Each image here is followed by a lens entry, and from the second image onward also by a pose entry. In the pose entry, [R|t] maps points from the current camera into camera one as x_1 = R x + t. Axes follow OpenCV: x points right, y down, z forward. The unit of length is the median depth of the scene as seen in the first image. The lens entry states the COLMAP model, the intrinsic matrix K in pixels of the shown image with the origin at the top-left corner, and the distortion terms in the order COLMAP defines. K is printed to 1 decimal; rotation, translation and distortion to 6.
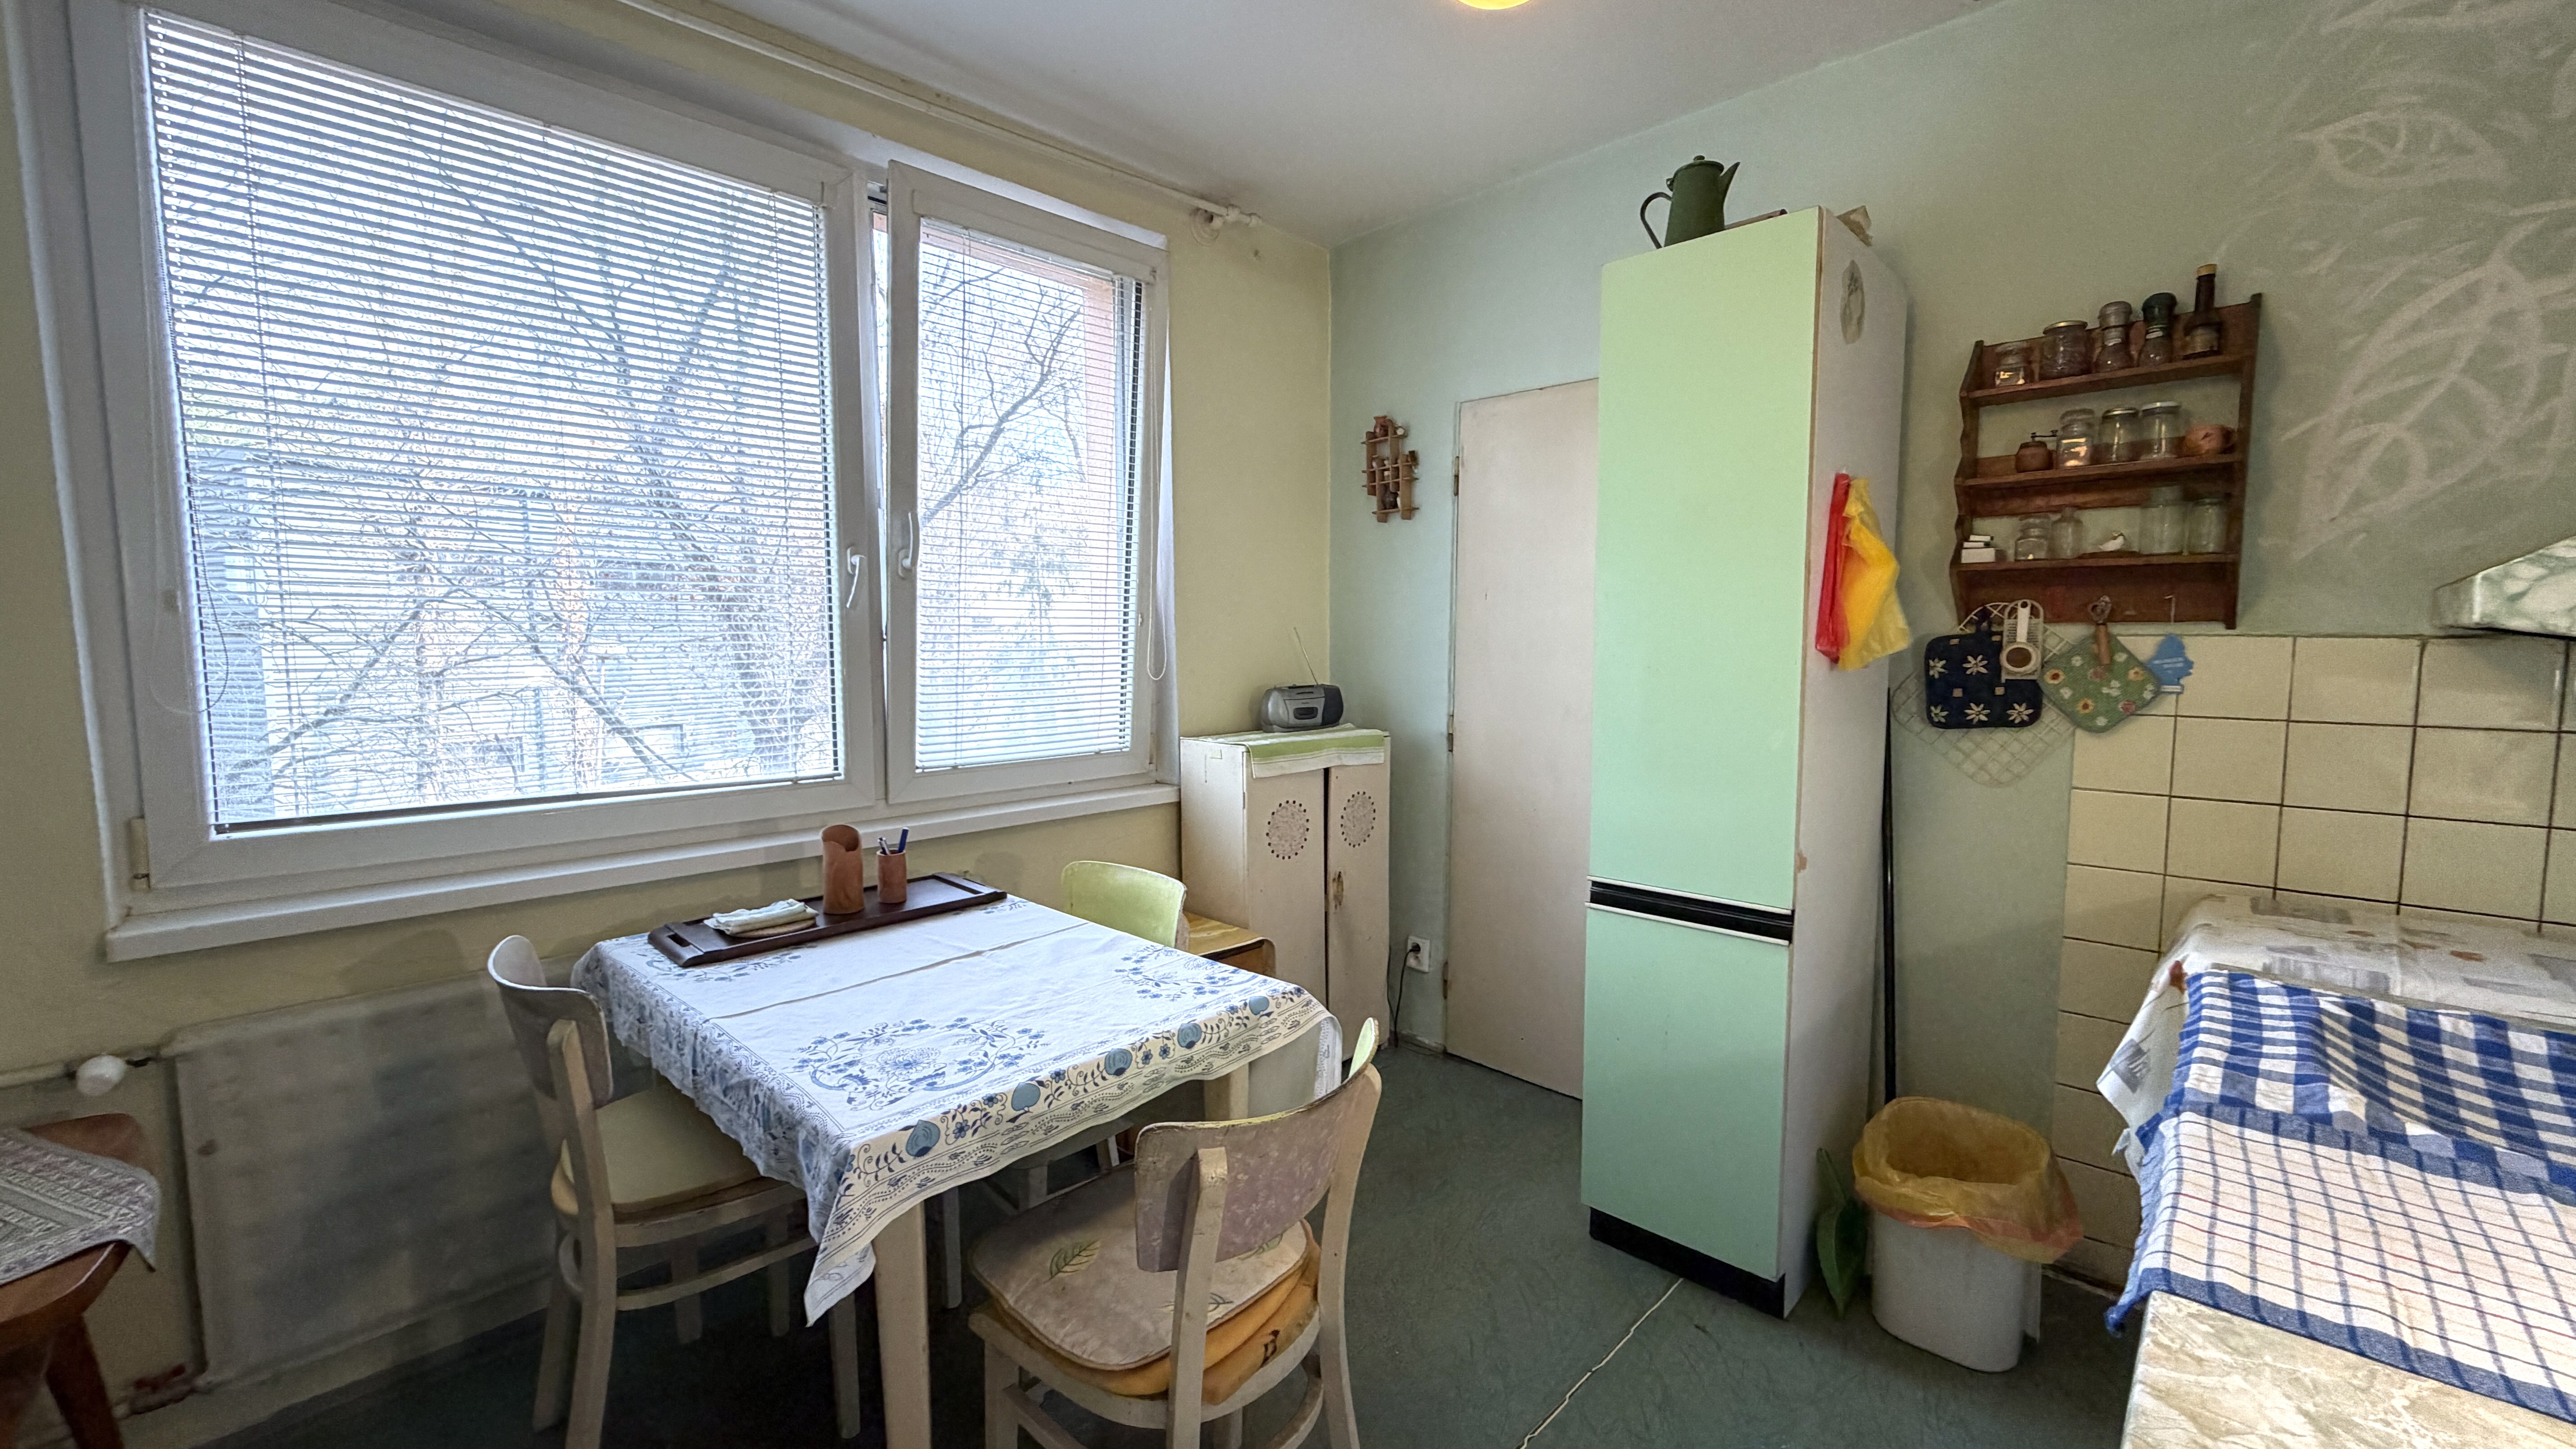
lens RADIAL K [[1036.6, 0, 1286.5], [0, 1036.6, 718.1], [0, 0, 1]] dist [0.000249, 0.000185]
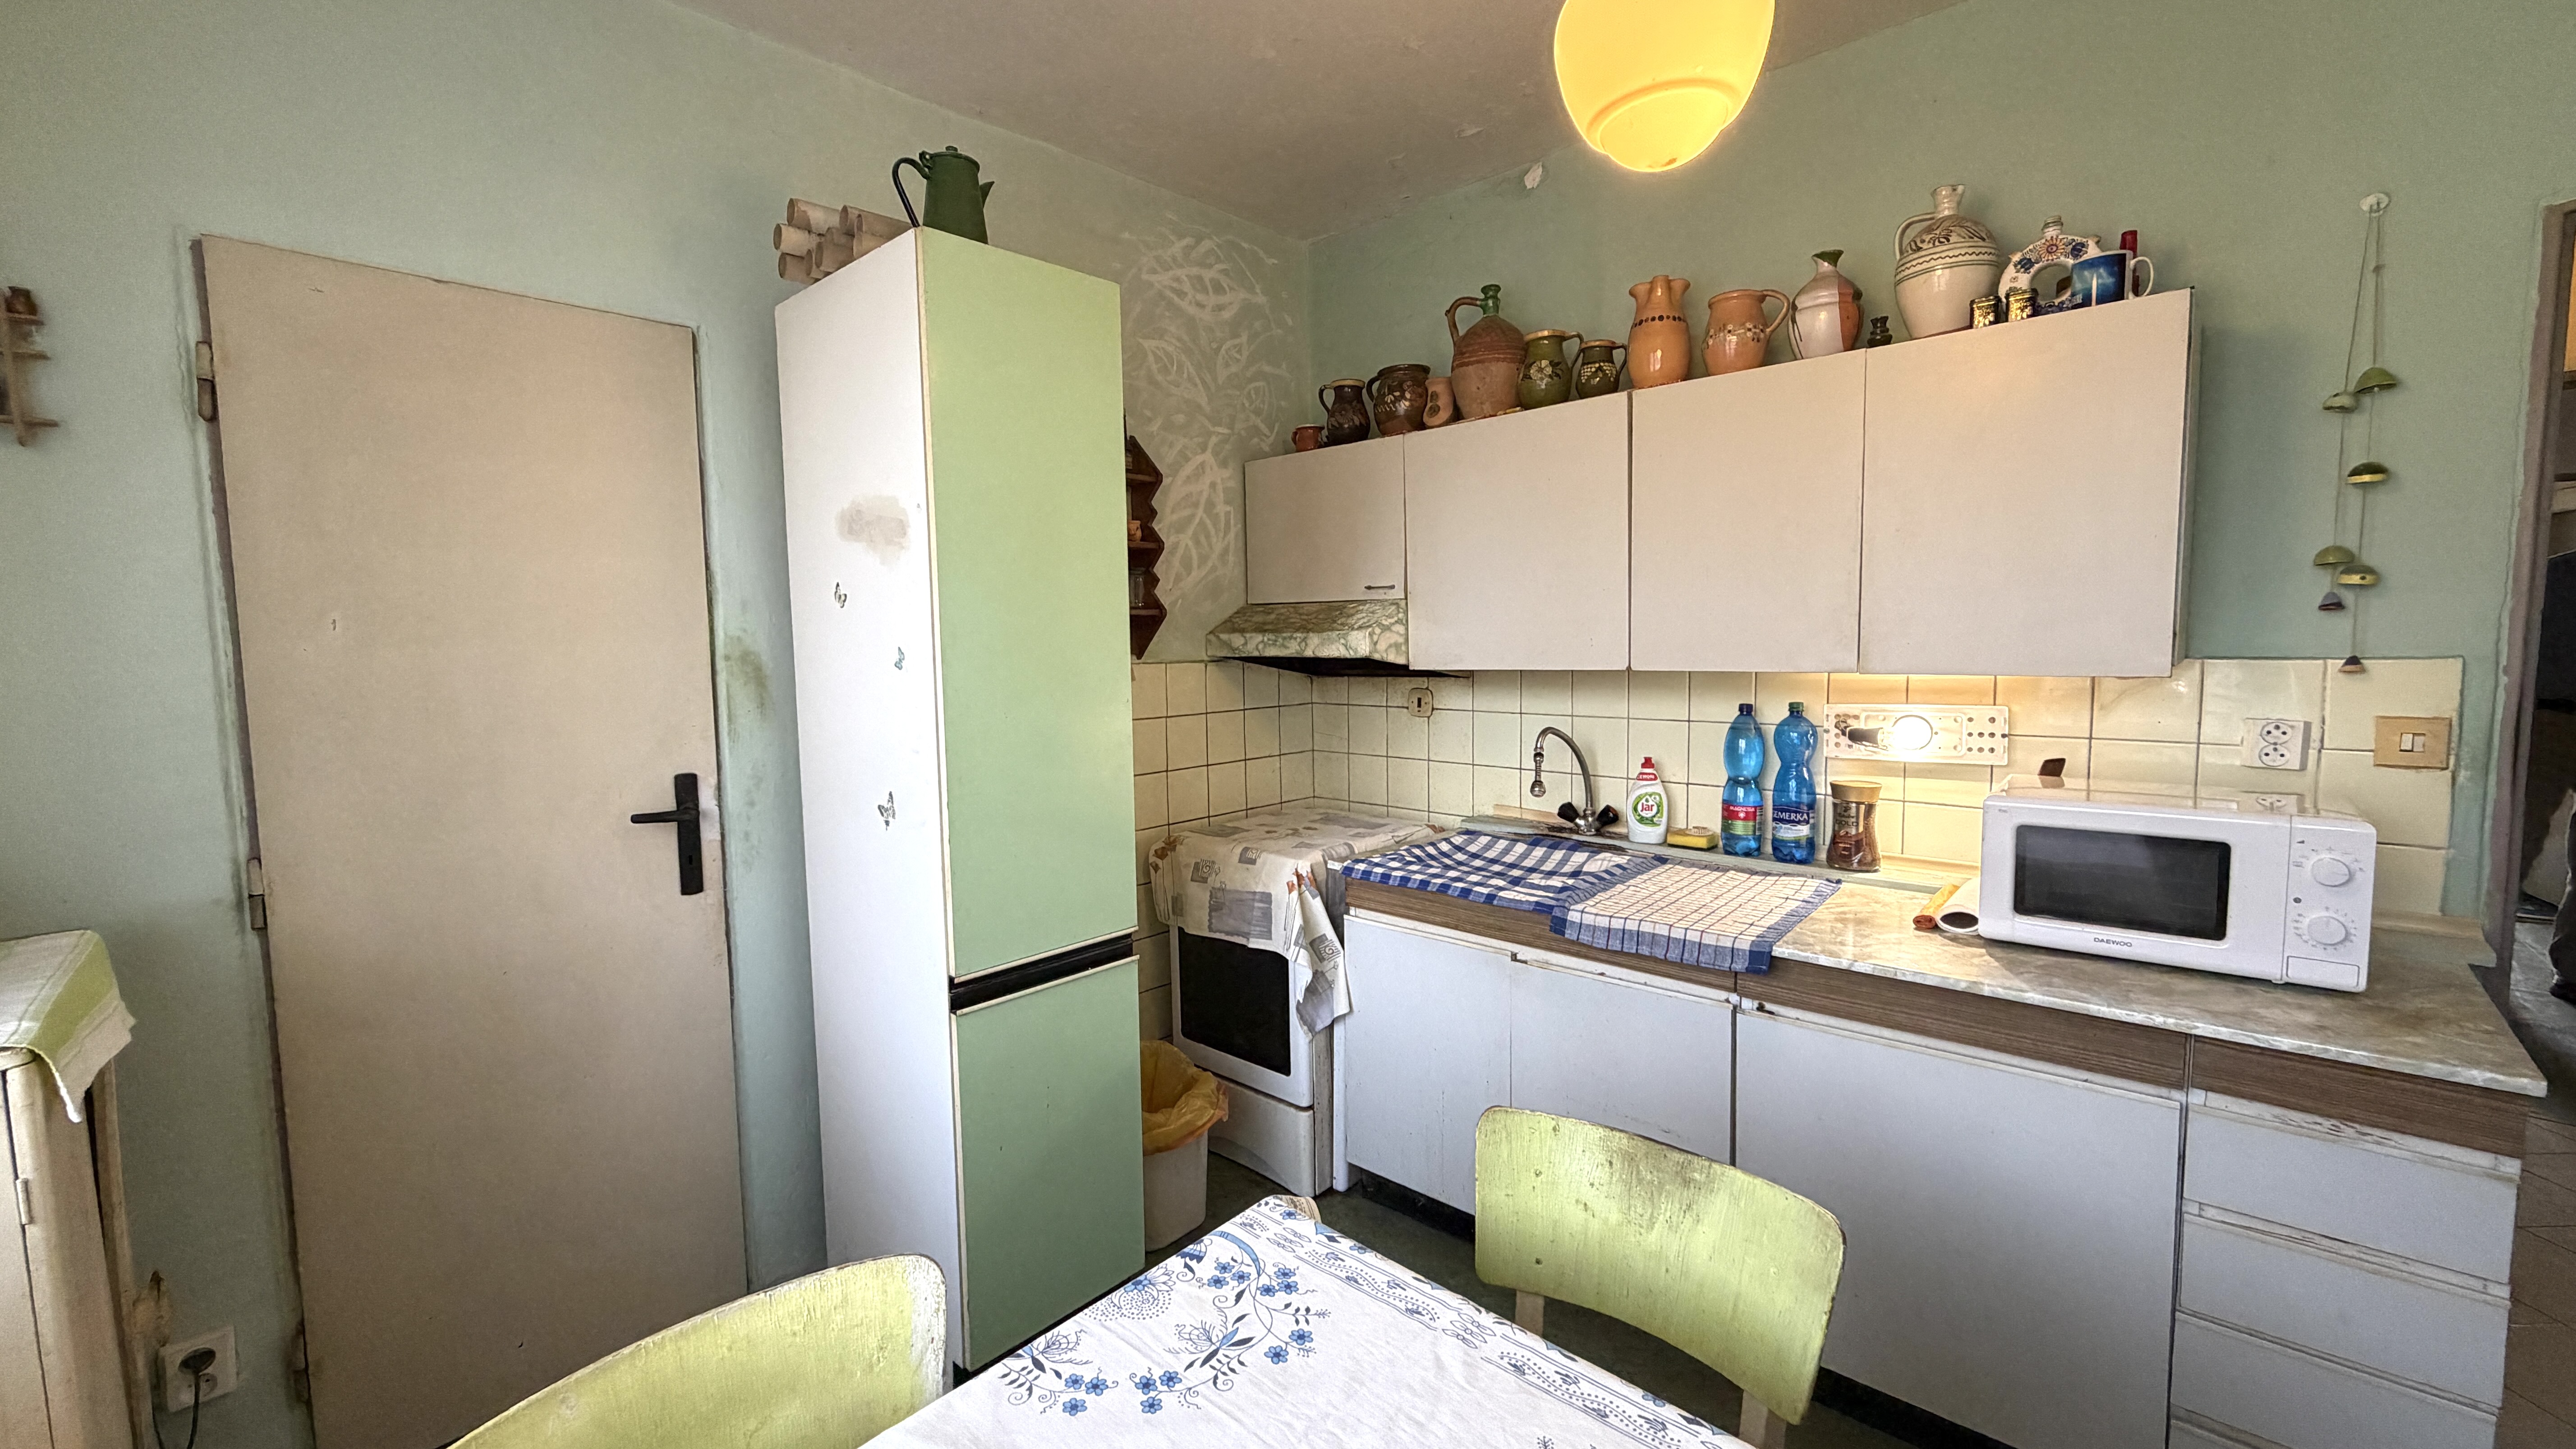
lens RADIAL K [[1019.2, 0, 1281.3], [0, 1019.2, 722.1], [0, 0, 1]] dist [0.000990, 0.000434]
pose [[-0.018884, -0.086136, 0.996104, -0.632171], [0.097114, 0.991413, 0.087572, -0.118977], [-0.995094, 0.098389, -0.010357, 0.932896]]
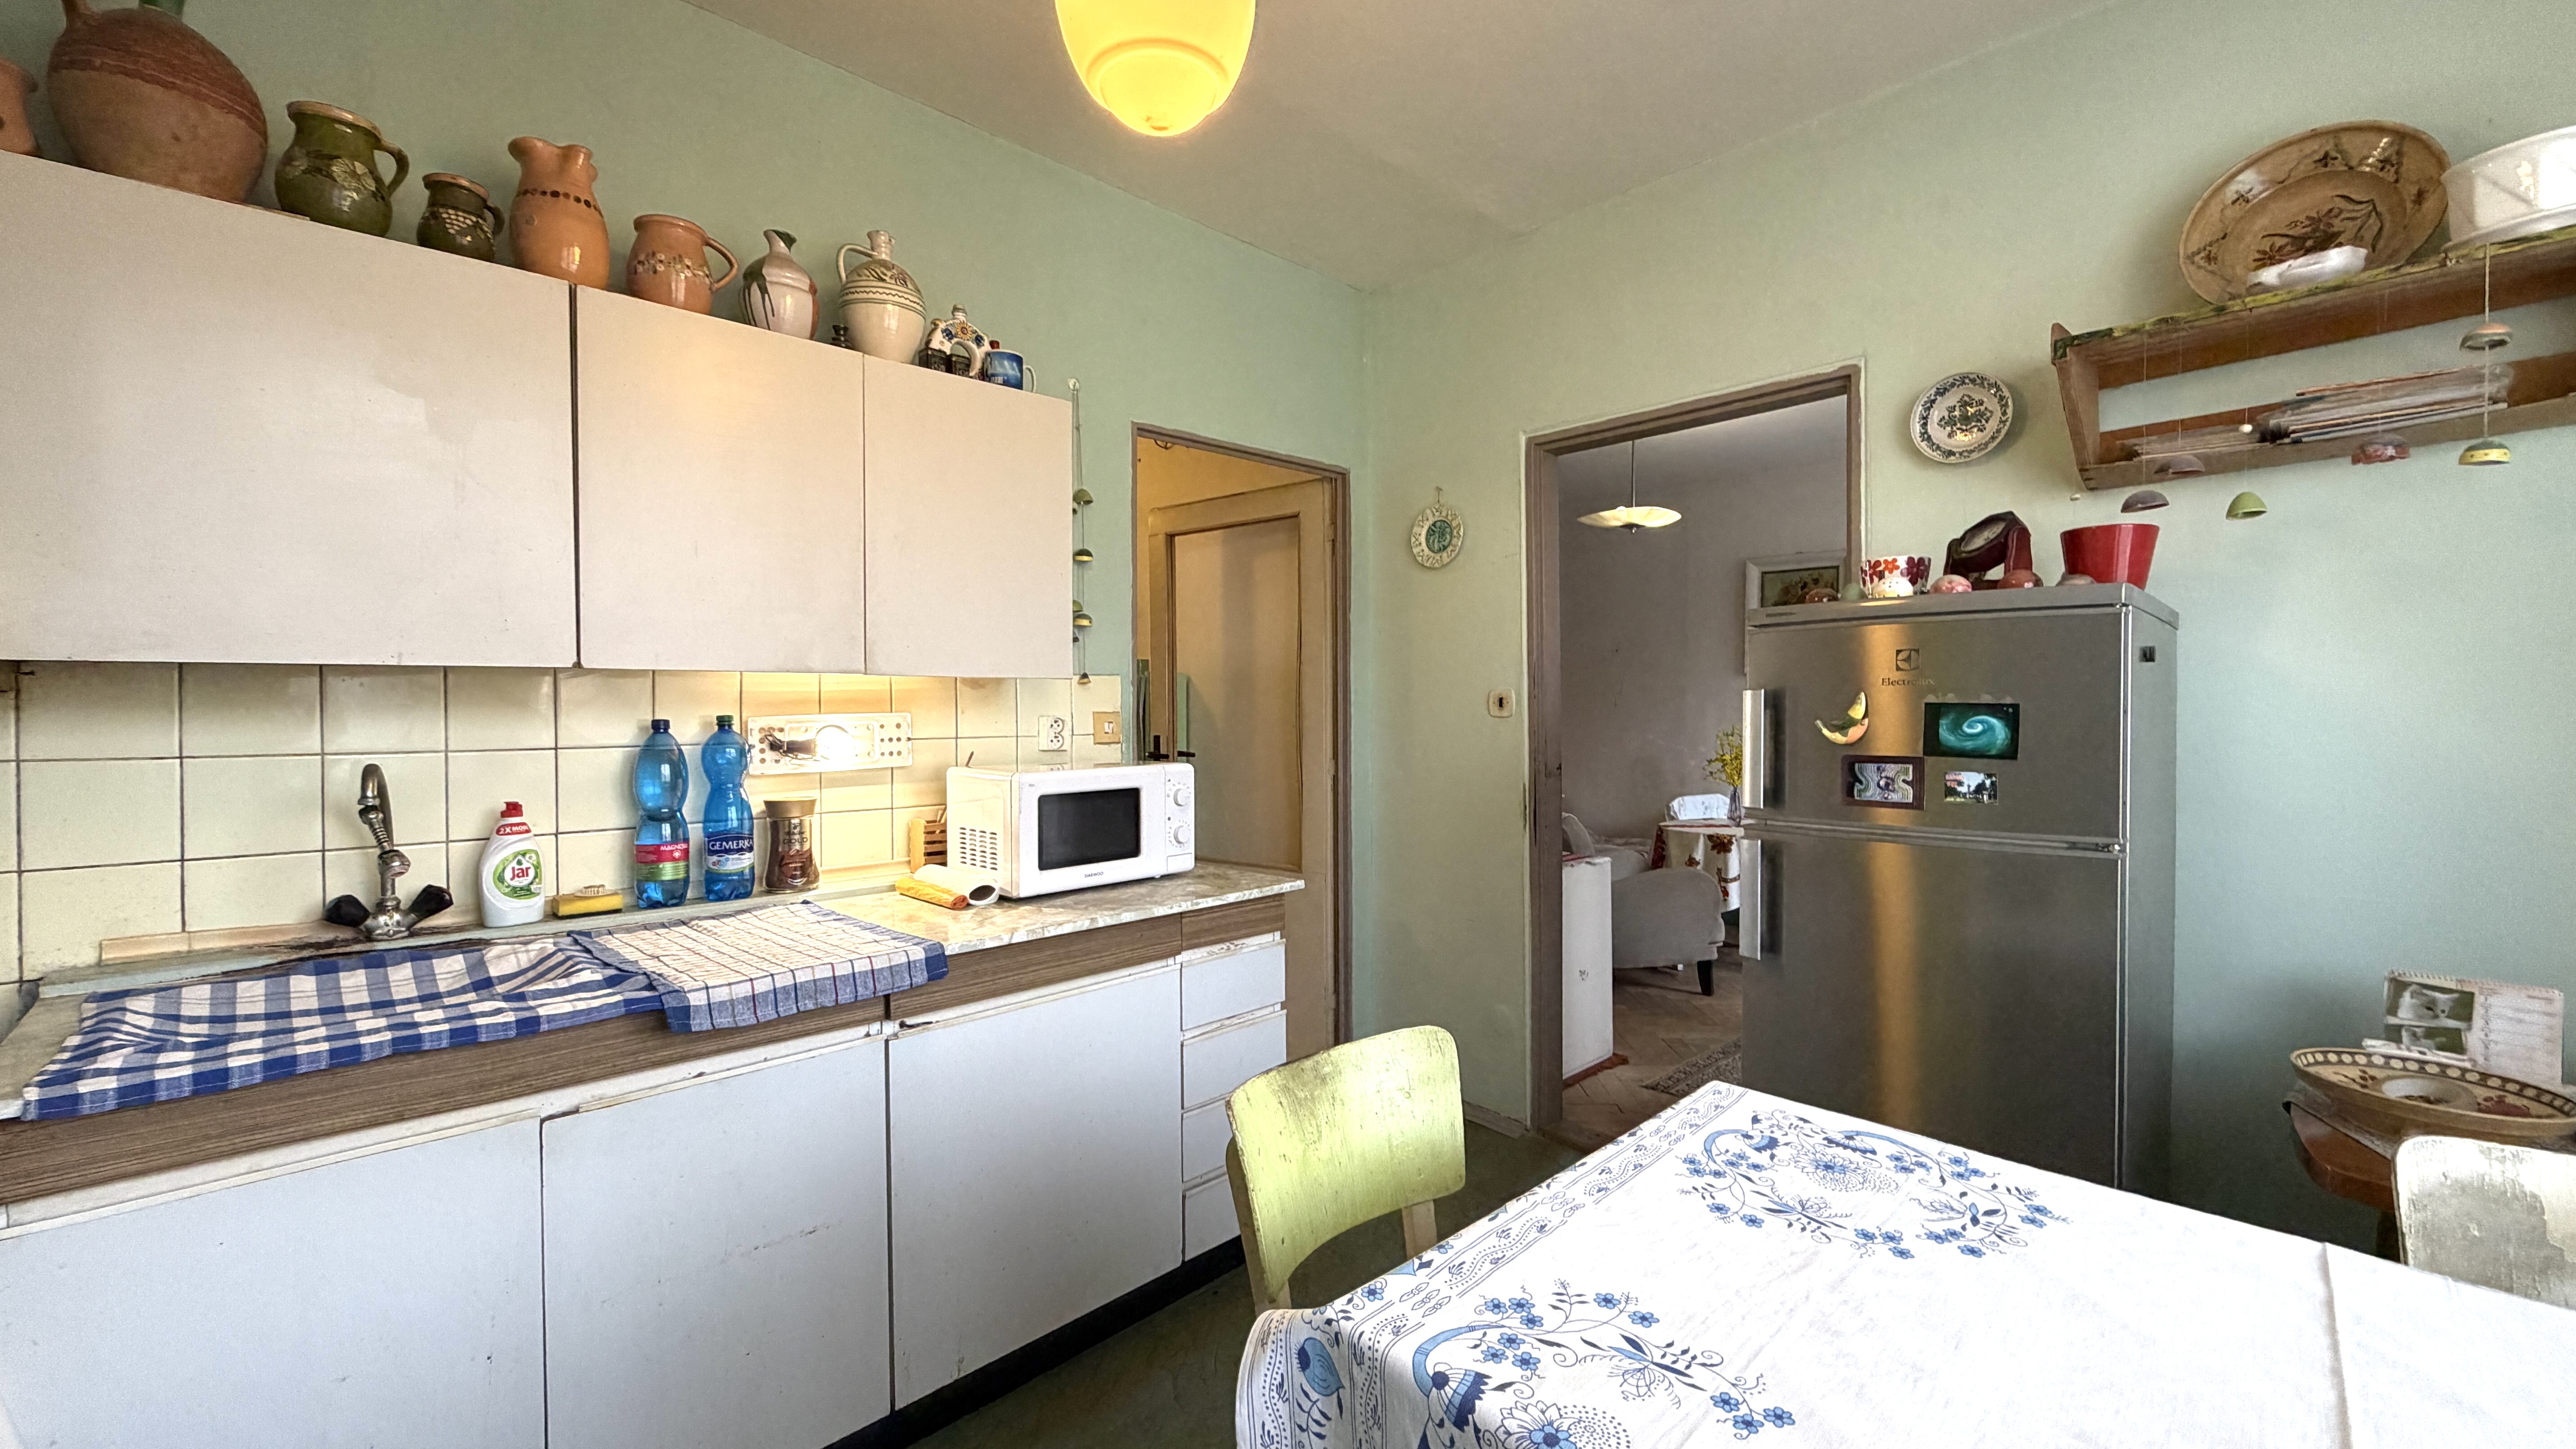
lens RADIAL K [[1019.2, 0, 1281.3], [0, 1019.2, 722.1], [0, 0, 1]] dist [0.000990, 0.000434]
pose [[-0.999558, 0.005337, 0.029254, 0.015298], [0.007956, 0.995895, 0.090160, -0.054963], [-0.028653, 0.090353, -0.995498, 1.396976]]
